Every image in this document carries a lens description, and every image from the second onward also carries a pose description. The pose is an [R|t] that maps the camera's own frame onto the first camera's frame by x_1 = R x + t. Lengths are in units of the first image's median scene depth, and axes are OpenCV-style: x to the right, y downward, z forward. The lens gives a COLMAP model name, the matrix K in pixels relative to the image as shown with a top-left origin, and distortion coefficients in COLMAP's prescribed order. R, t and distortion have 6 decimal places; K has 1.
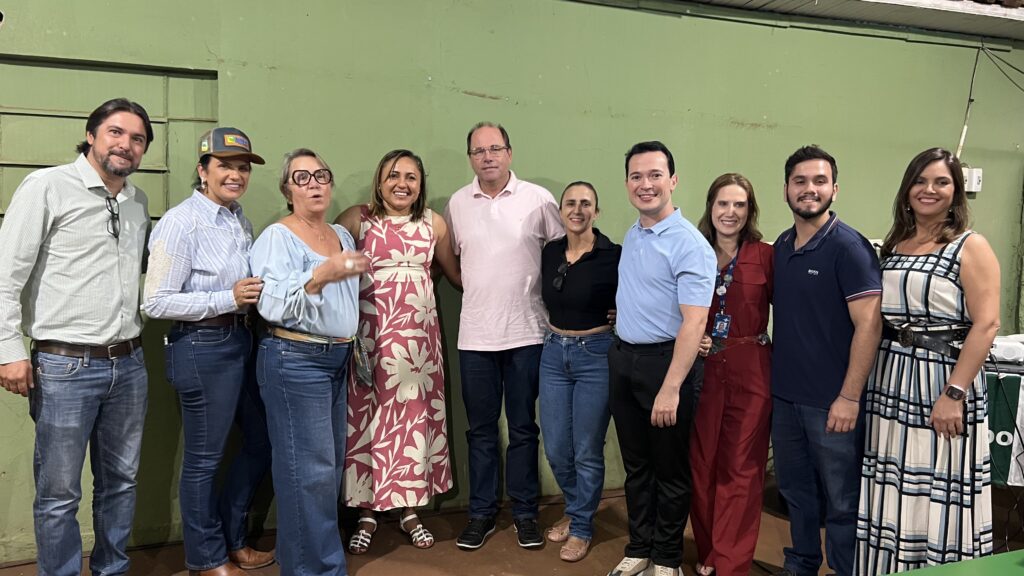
lens RADIAL K [[728.8, 0, 510.2], [0, 728.8, 278.9], [0, 0, 1]] dist [0.051721, -0.050314]
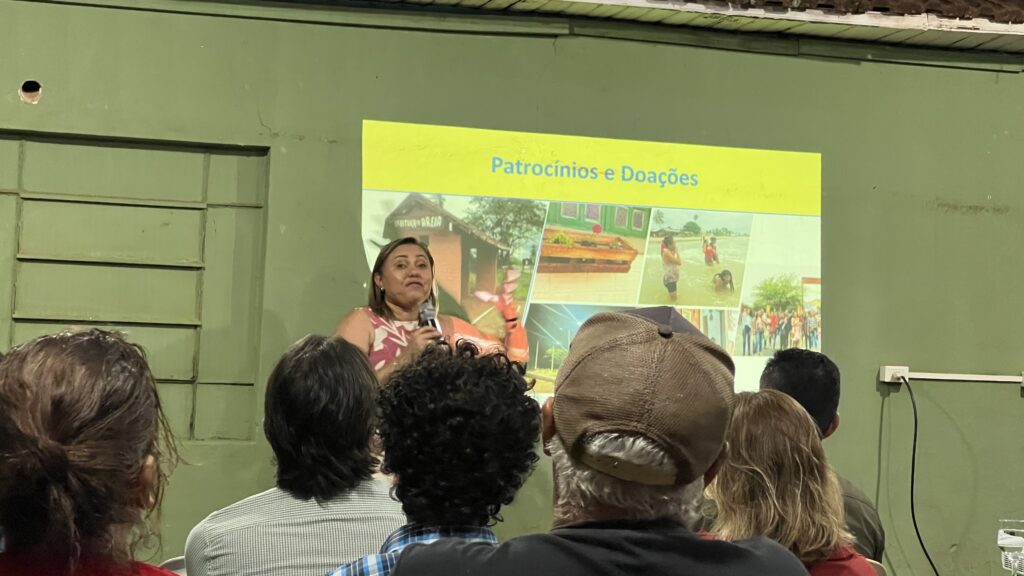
lens RADIAL K [[2174.3, 0, 515.5], [0, 2174.3, 280.7], [0, 0, 1]] dist [0.094951, 0.000000]
pose [[0.999726, 0.001918, -0.023345, -0.070619], [-0.005571, 0.987512, -0.157446, 0.240931], [0.022752, 0.157533, 0.987252, -1.346704]]
